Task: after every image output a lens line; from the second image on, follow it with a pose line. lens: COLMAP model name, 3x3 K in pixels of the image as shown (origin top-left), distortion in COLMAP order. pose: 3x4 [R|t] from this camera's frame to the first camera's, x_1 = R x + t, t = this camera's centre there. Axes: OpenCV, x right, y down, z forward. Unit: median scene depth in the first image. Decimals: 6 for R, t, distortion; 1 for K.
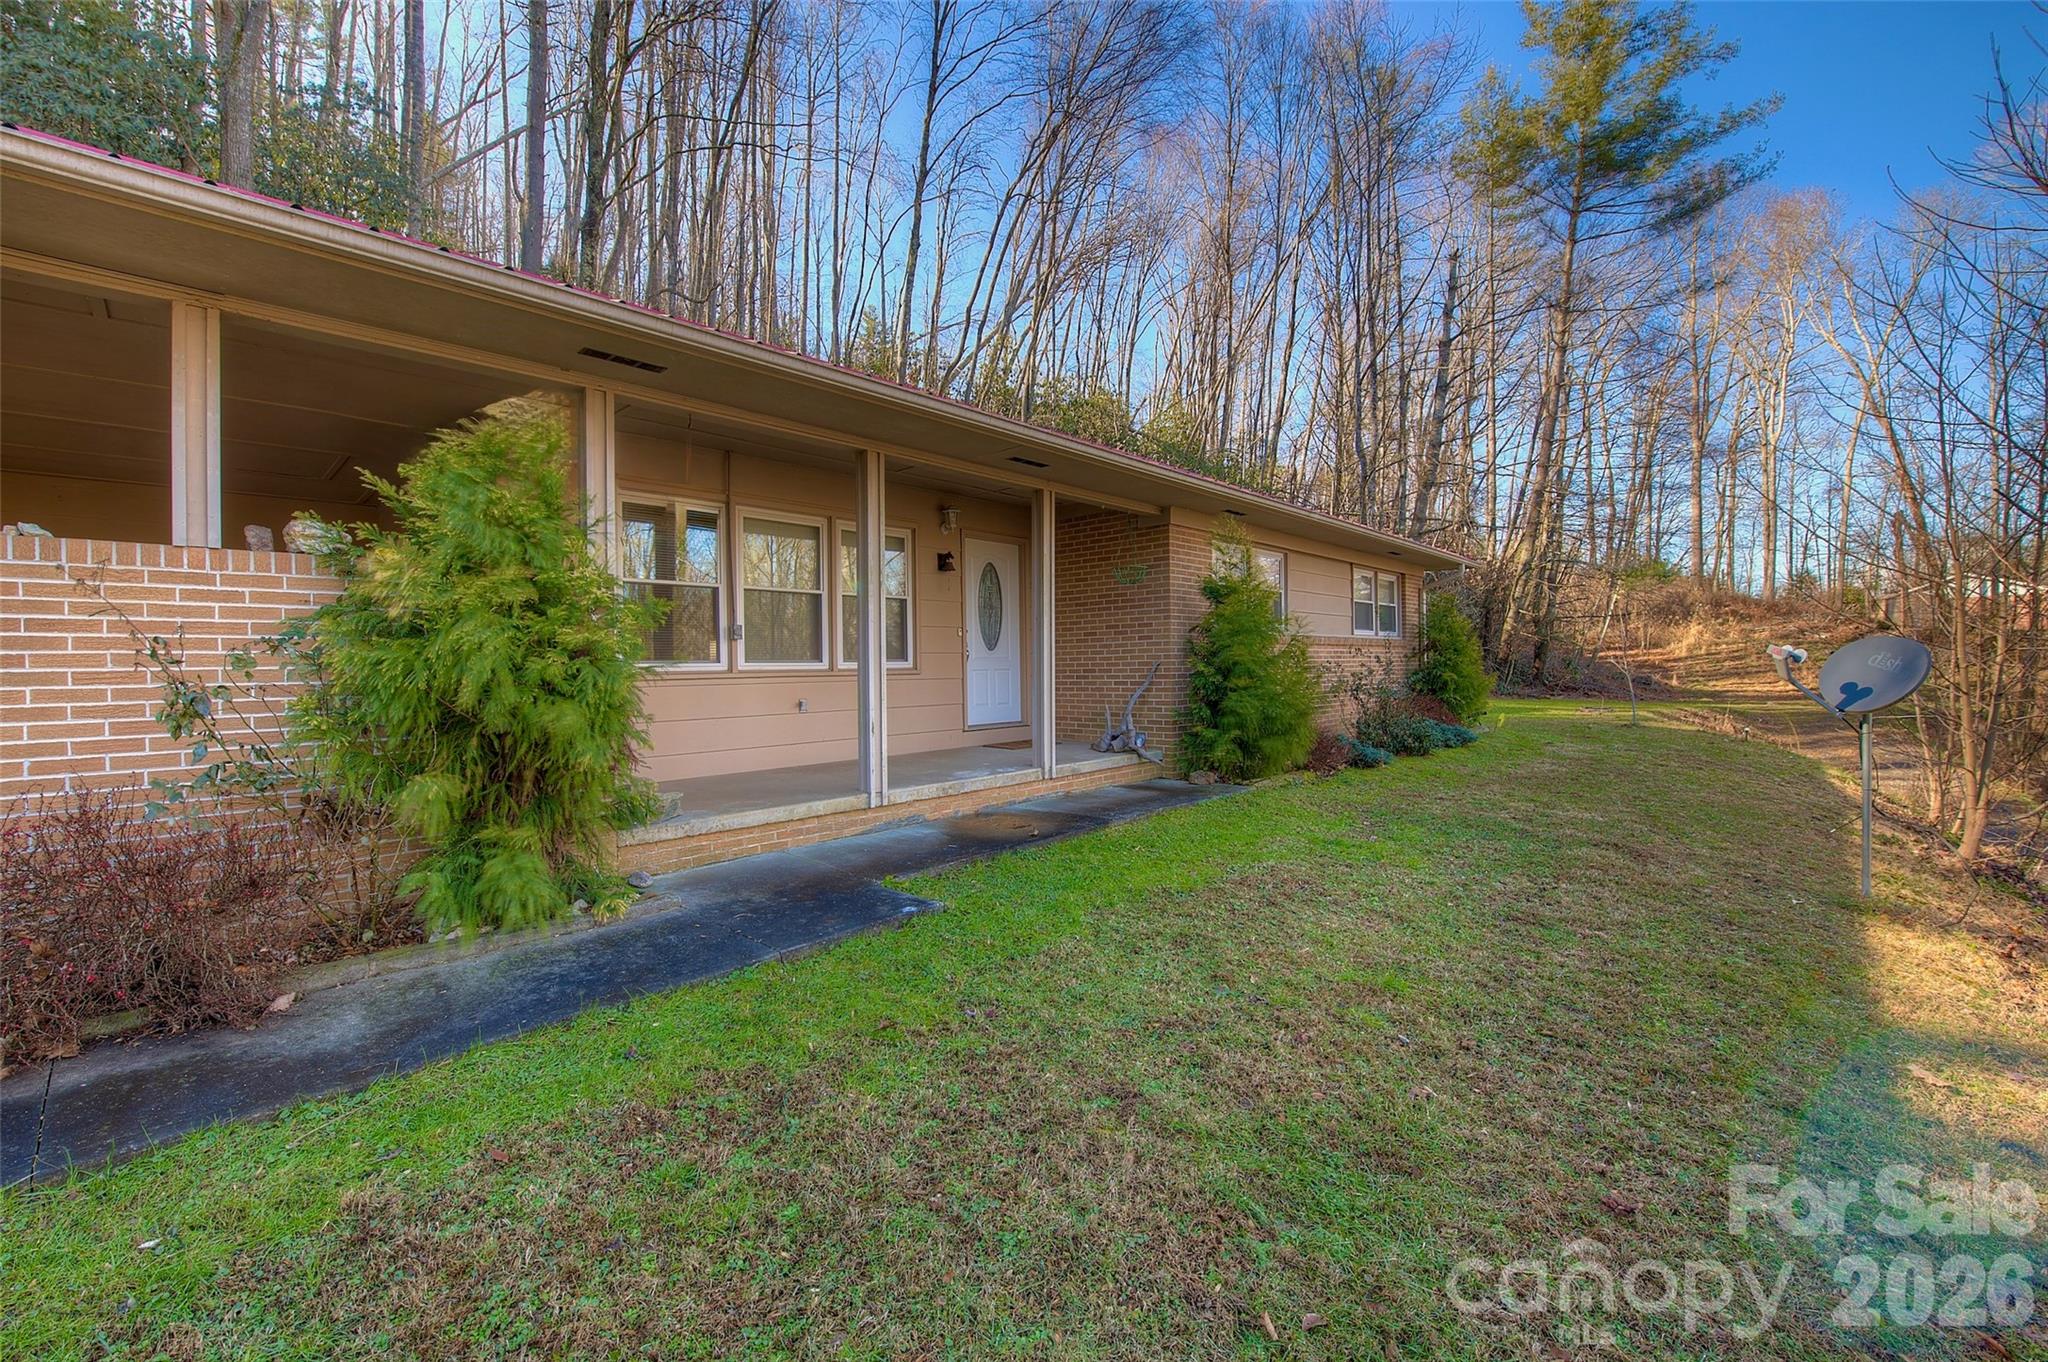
lens RADIAL K [[823.9, 0, 1024.0], [0, 823.9, 681.0], [0, 0, 1]] dist [-0.030946, -0.000111]
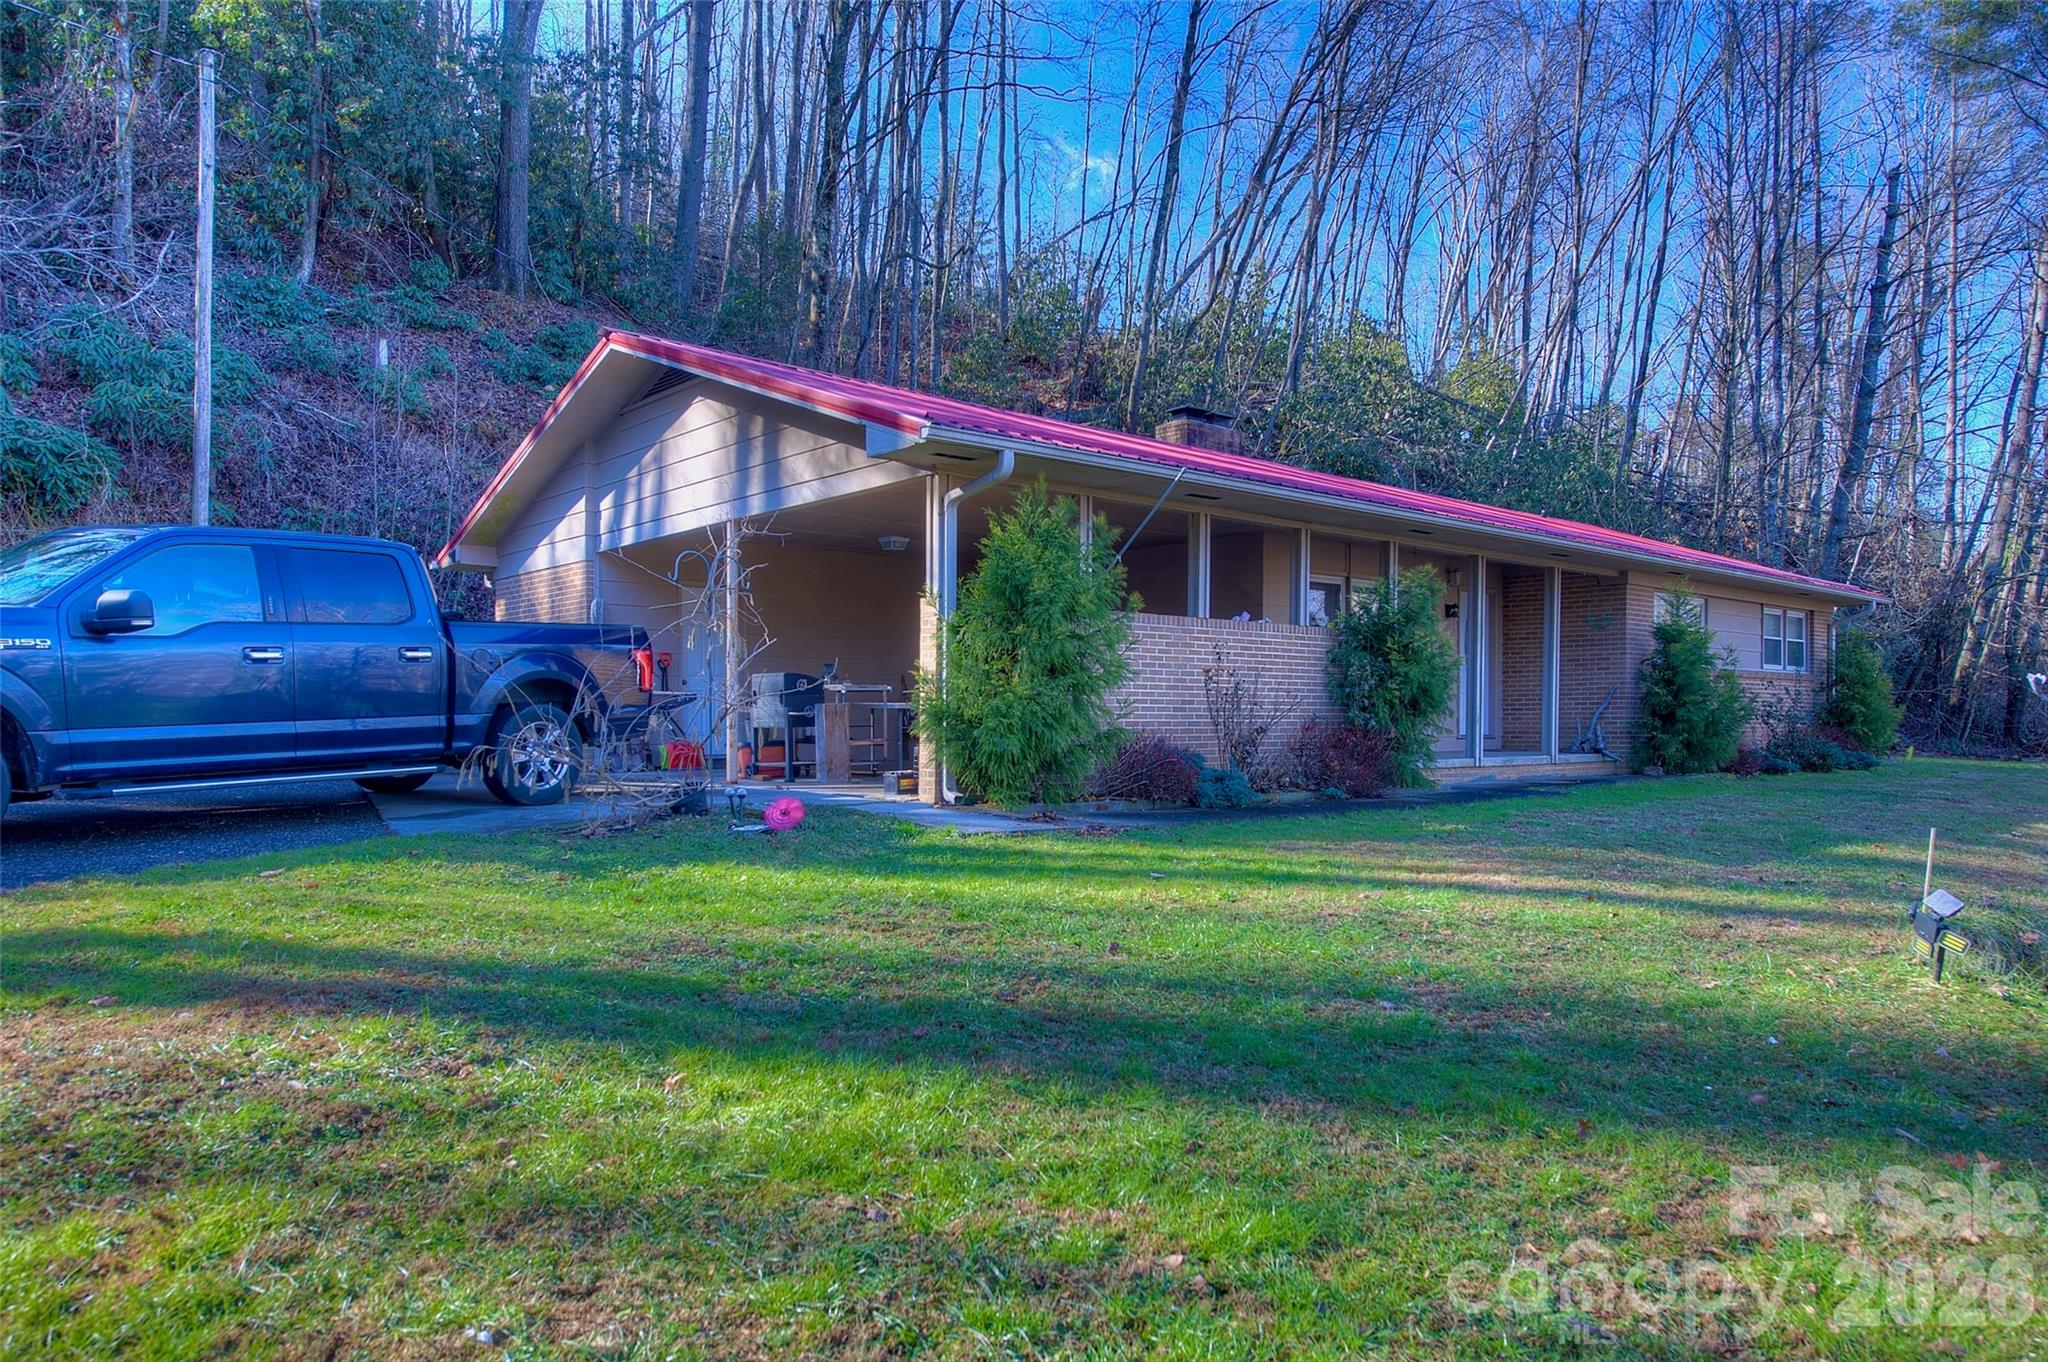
lens RADIAL K [[1420.0, 0, 1026.0], [0, 1420.0, 741.3], [0, 0, 1]] dist [0.010999, 0.004797]
pose [[0.997360, 0.013997, -0.071258, -0.510951], [-0.014318, 0.999889, -0.004003, 0.072190], [0.071194, 0.005013, 0.997450, -1.118332]]
